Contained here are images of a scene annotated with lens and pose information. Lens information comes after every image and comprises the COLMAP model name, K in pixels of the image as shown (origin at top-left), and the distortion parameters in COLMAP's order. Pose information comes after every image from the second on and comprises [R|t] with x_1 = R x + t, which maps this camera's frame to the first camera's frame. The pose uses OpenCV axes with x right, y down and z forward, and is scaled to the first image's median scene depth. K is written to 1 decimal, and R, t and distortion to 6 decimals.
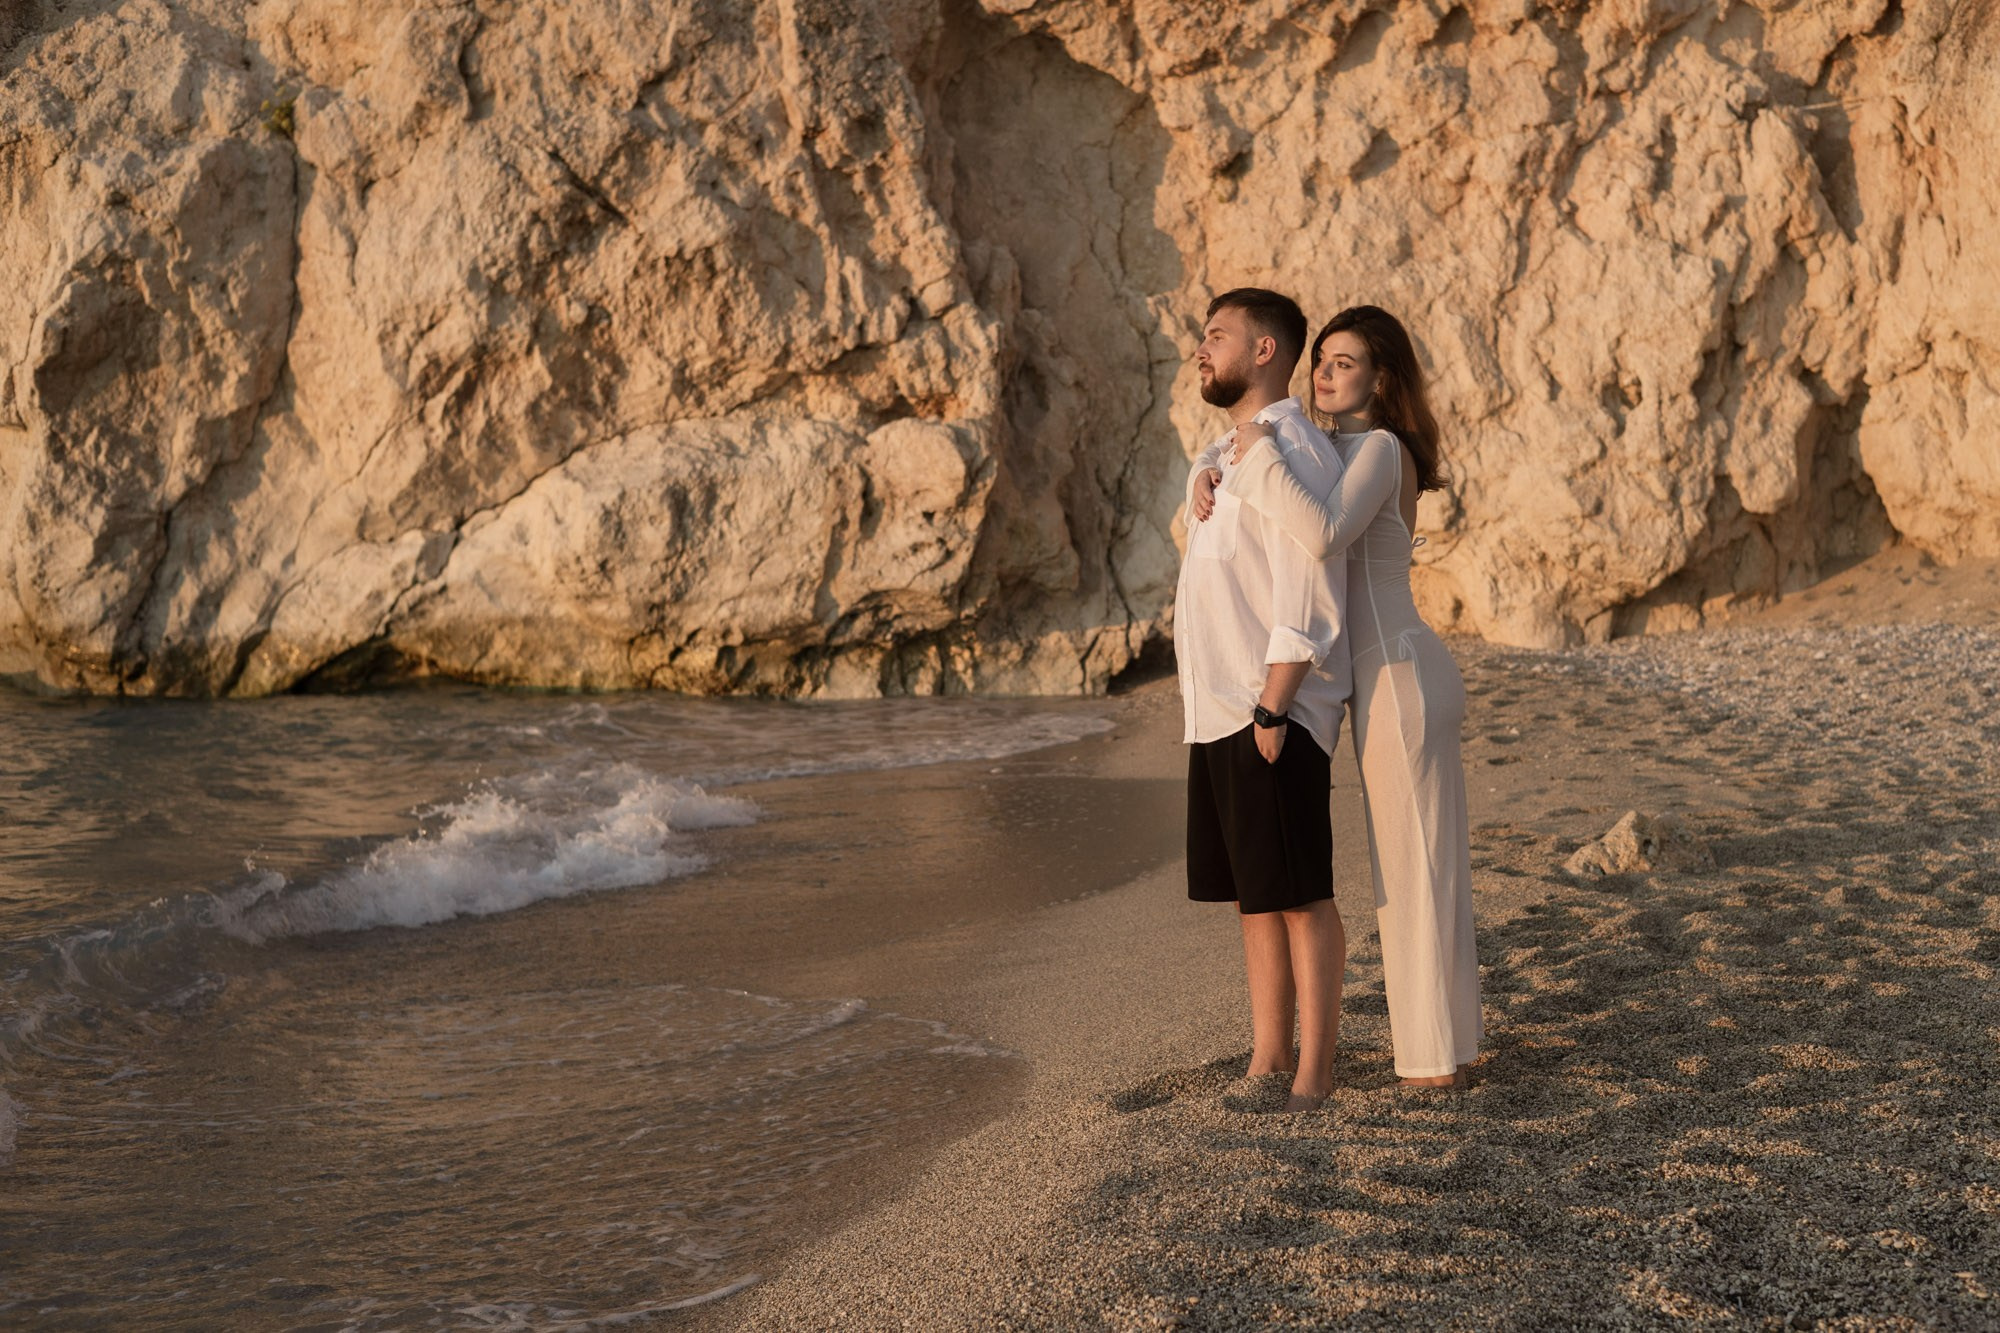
lens RADIAL K [[2818.2, 0, 1044.1], [0, 2818.2, 602.7], [0, 0, 1]] dist [0.028788, 0.000000]
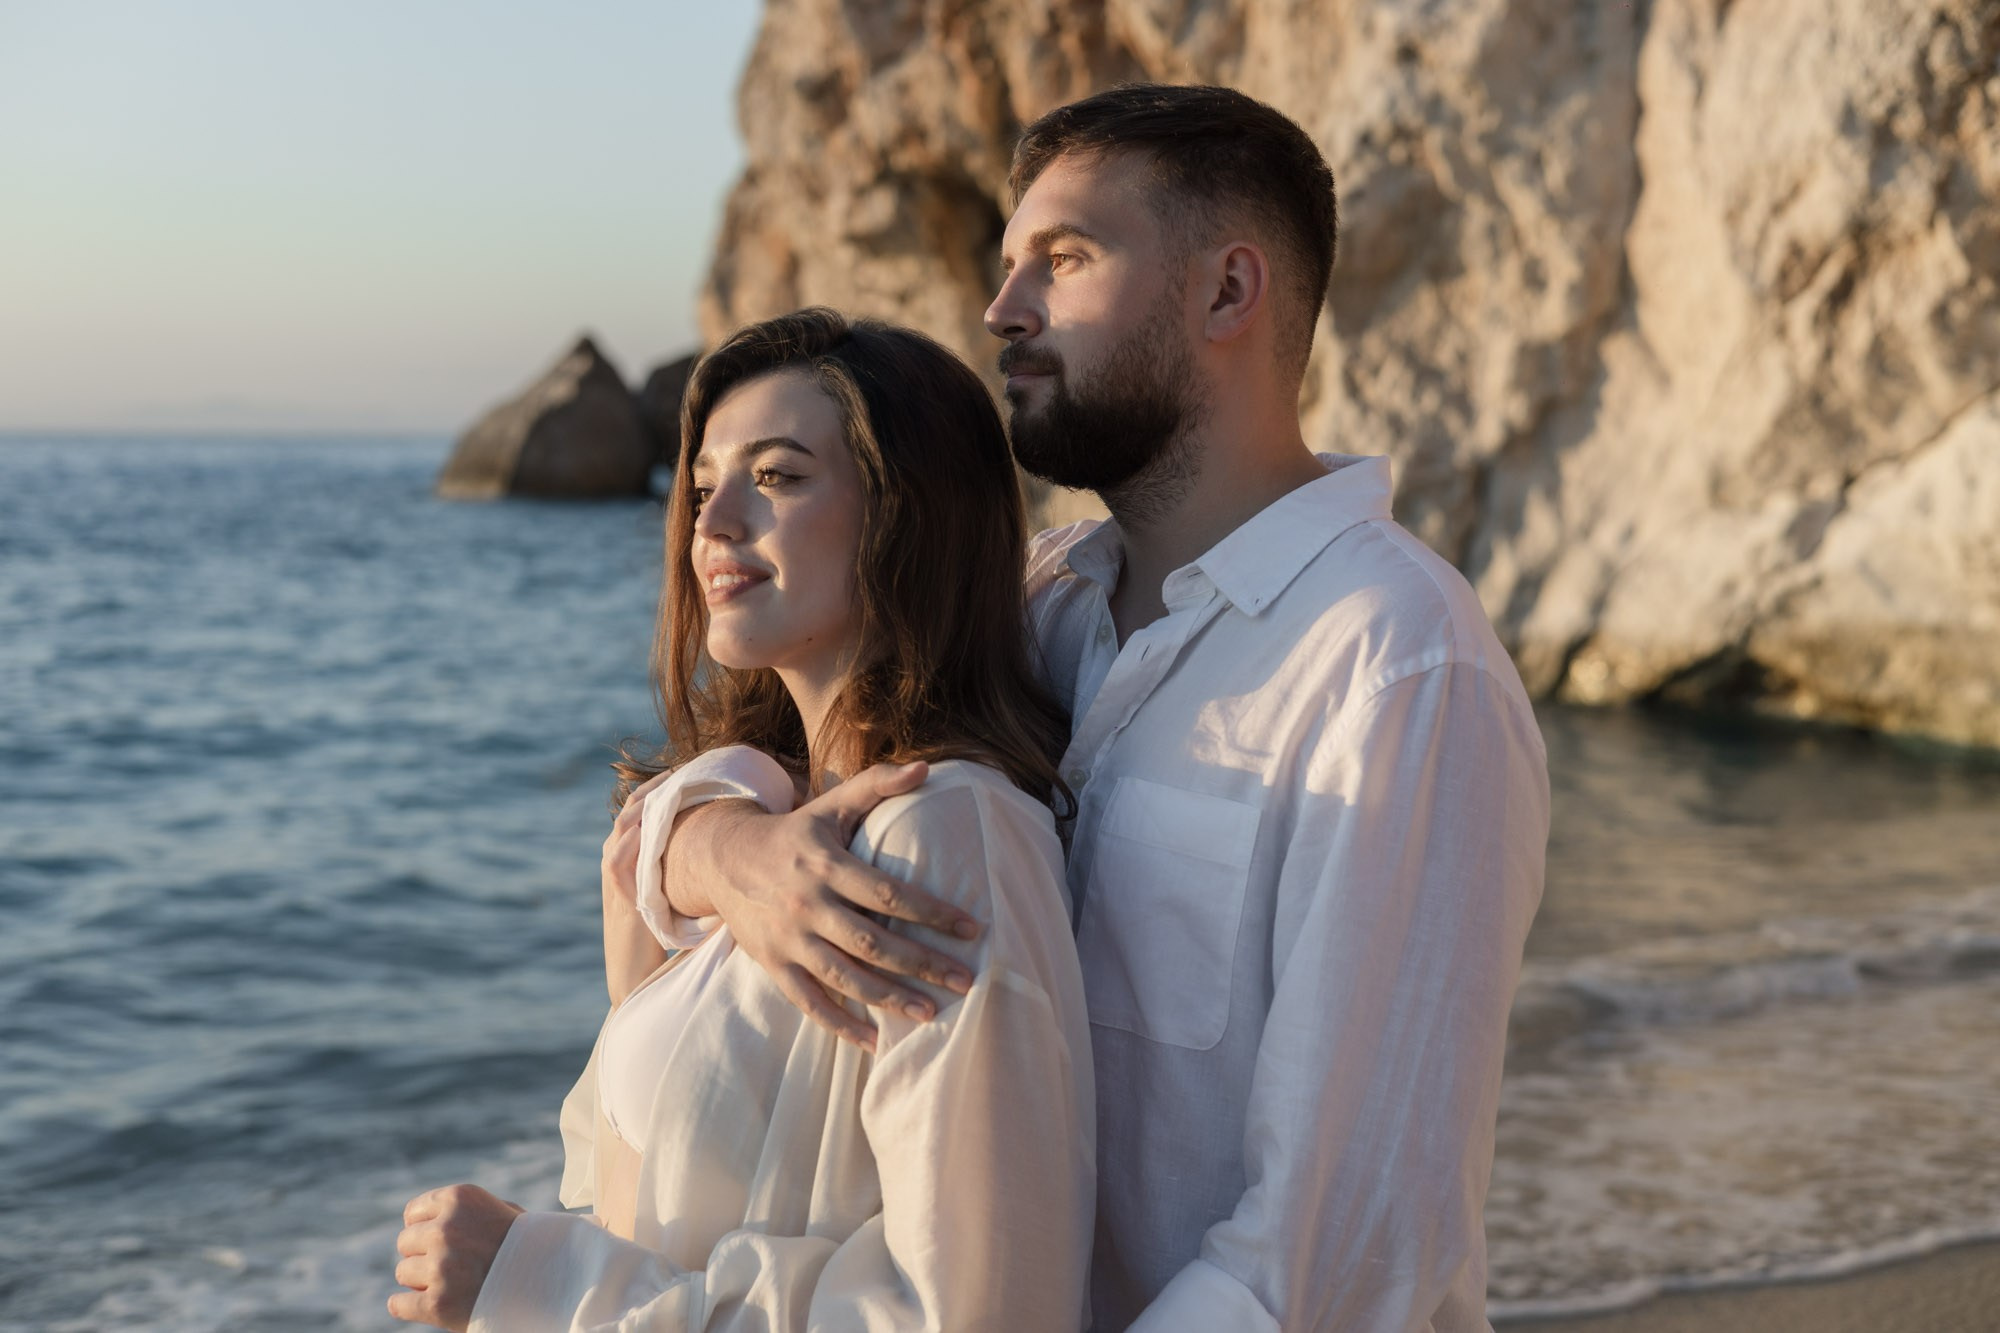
lens RADIAL K [[2818.2, 0, 1006.7], [0, 2818.2, 673.0], [0, 0, 1]] dist [0.028788, 0.000000]
pose [[0.752746, 0.052512, -0.656213, 0.094411], [-0.026079, 0.998410, 0.049981, -0.011547], [0.657794, -0.020509, 0.752918, 0.349991]]
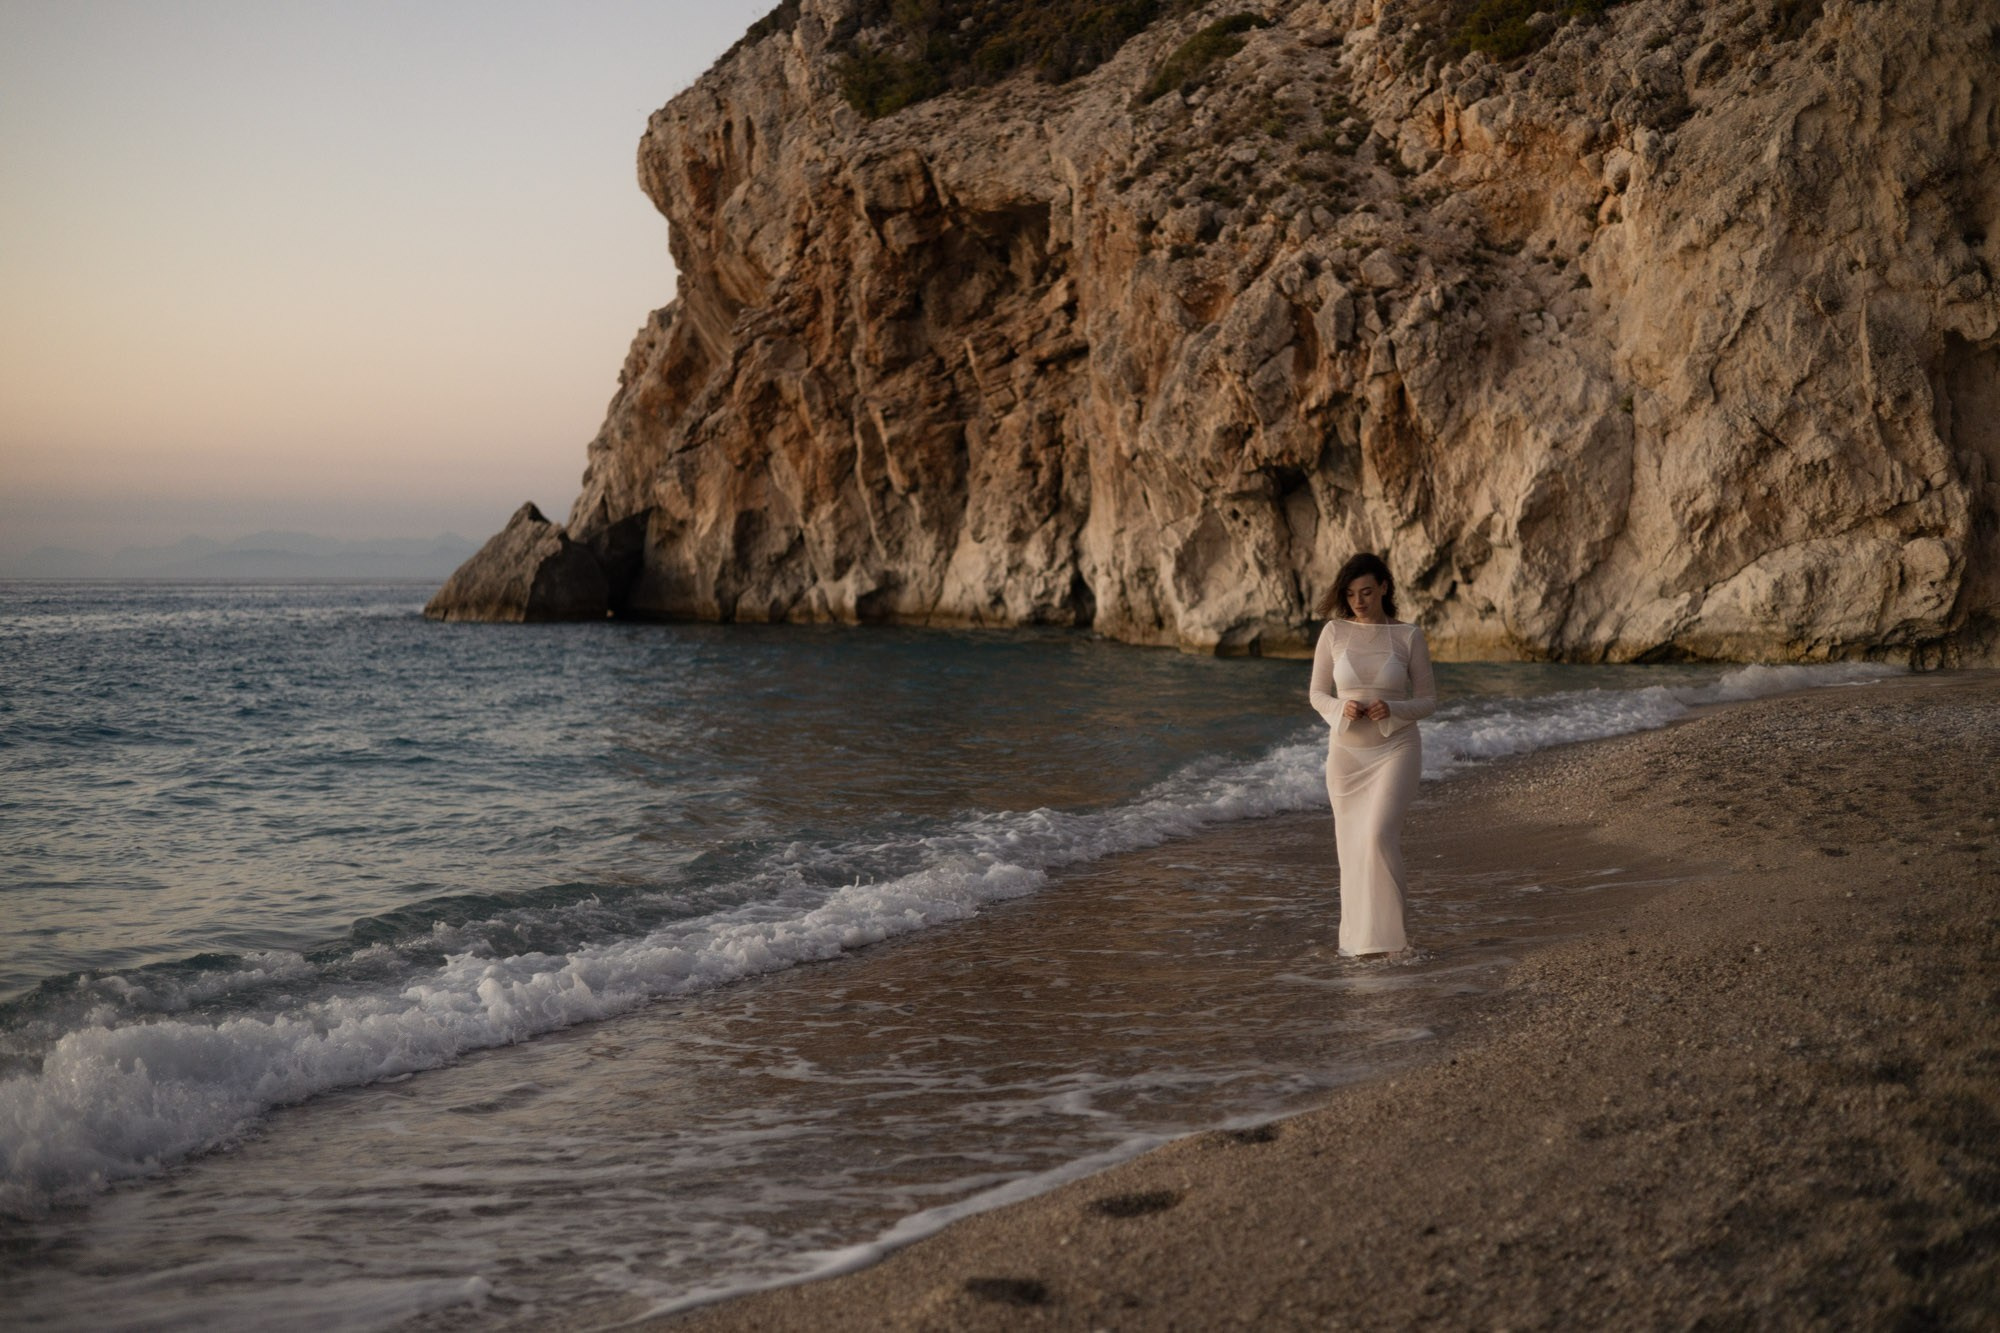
lens RADIAL K [[2818.2, 0, 996.5], [0, 2818.2, 680.9], [0, 0, 1]] dist [0.028788, 0.000000]
pose [[0.899230, 0.008797, -0.437388, 0.250465], [-0.009075, 0.999958, 0.001455, 0.044399], [0.437382, 0.002661, 0.899272, -1.185901]]
